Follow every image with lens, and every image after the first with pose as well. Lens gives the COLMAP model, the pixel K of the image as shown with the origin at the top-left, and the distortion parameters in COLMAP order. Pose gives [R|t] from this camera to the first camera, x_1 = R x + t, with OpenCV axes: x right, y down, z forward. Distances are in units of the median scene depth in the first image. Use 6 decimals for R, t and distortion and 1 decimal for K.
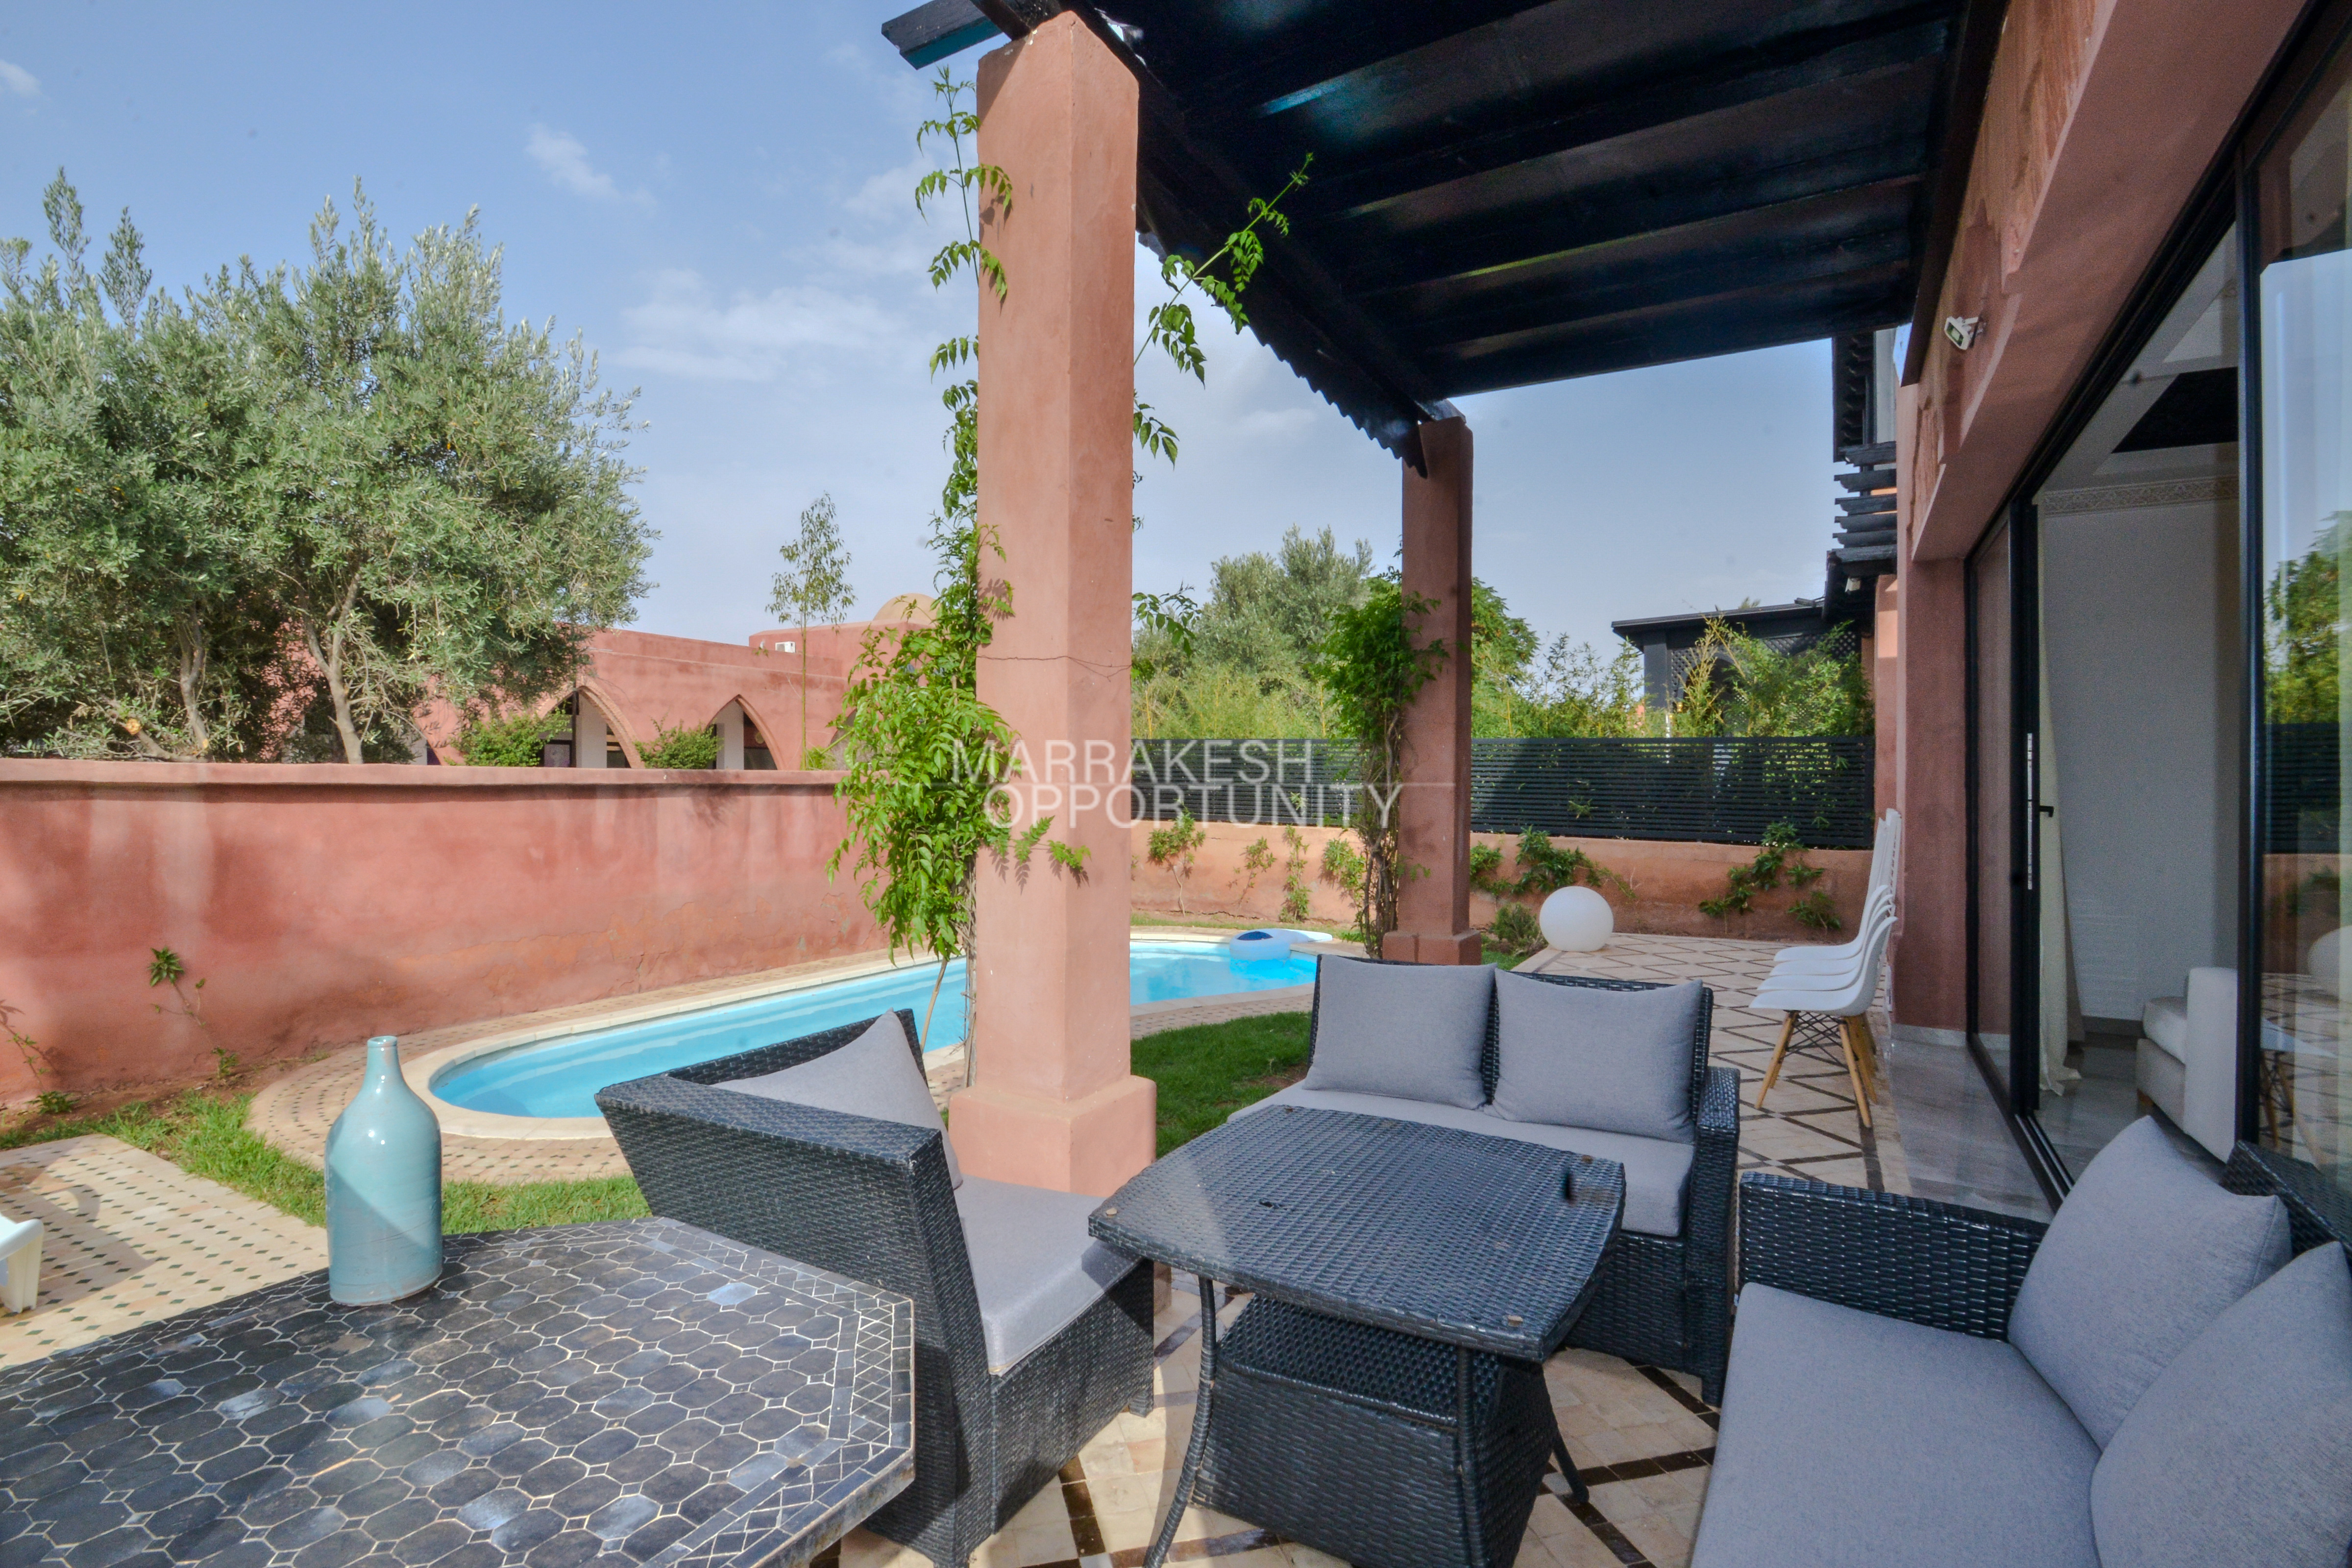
lens RADIAL K [[1143.8, 0, 1173.6], [0, 1143.8, 773.6], [0, 0, 1]] dist [-0.005987, -0.000877]
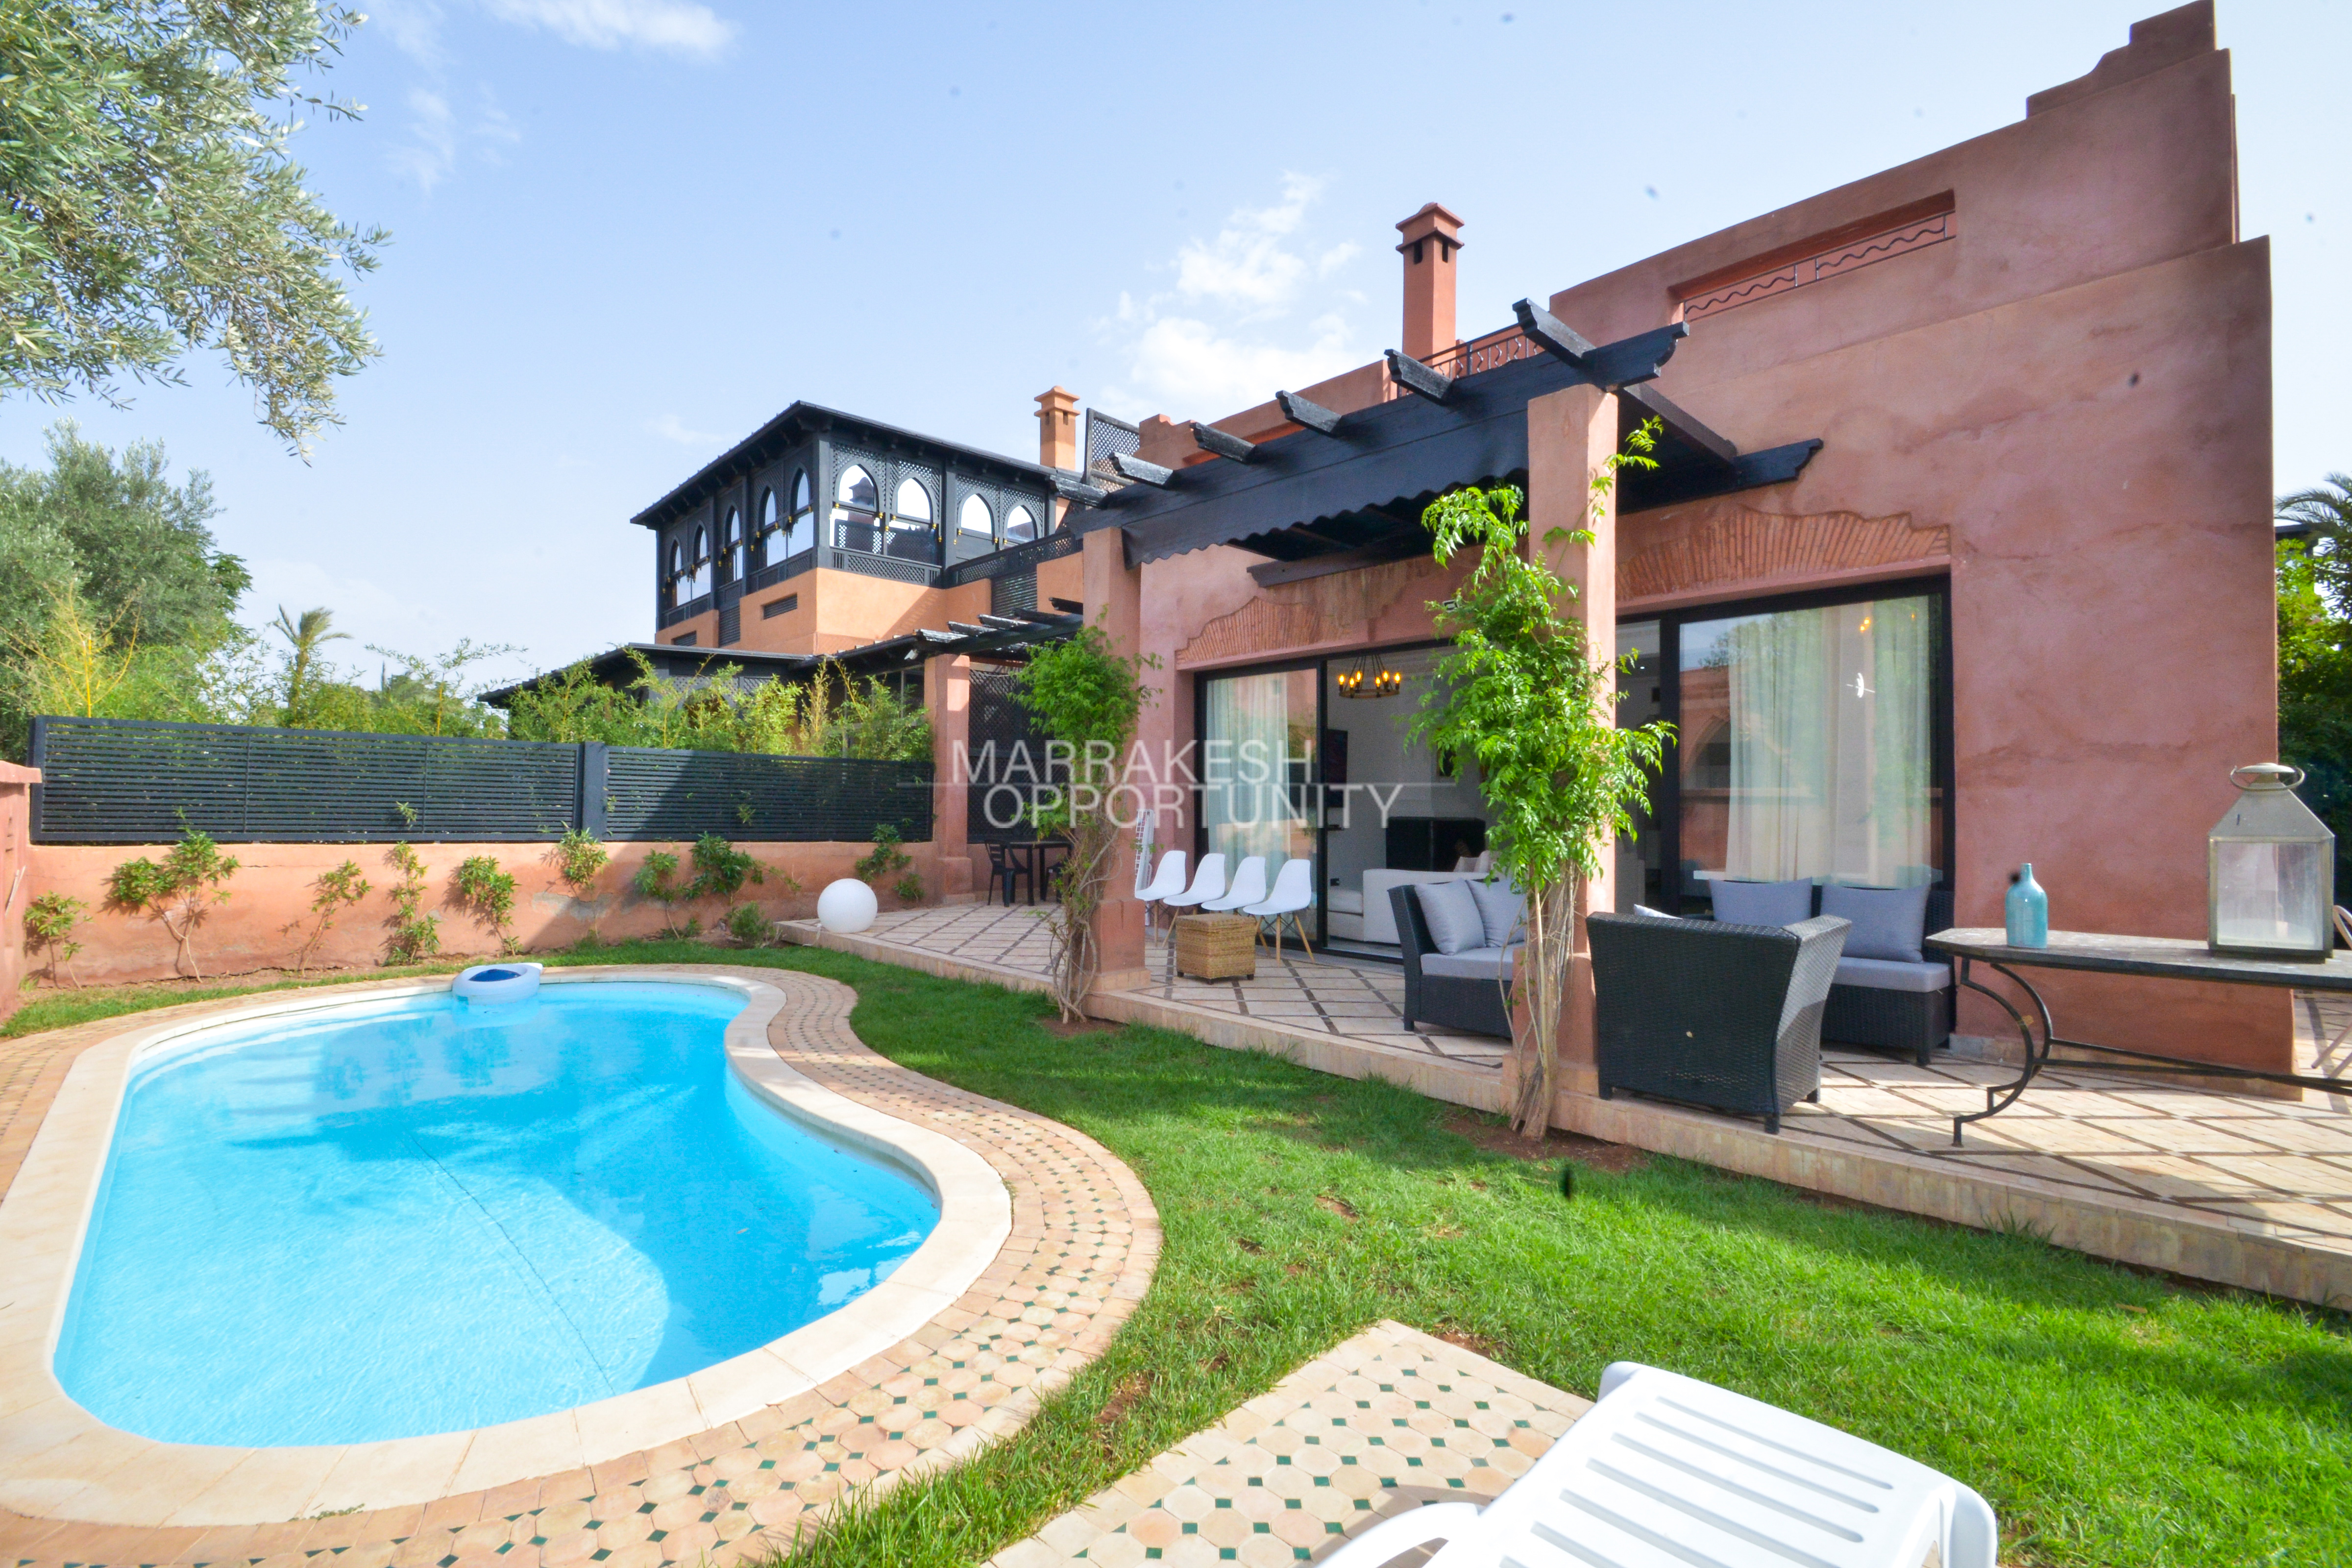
lens RADIAL K [[1046.3, 0, 1166.9], [0, 1046.3, 791.6], [0, 0, 1]] dist [0.002694, -0.000156]
pose [[0.299899, 0.009300, 0.953926, -0.432732], [-0.006614, 0.999949, -0.007670, 0.011318], [-0.953948, -0.004009, 0.299945, 0.270315]]
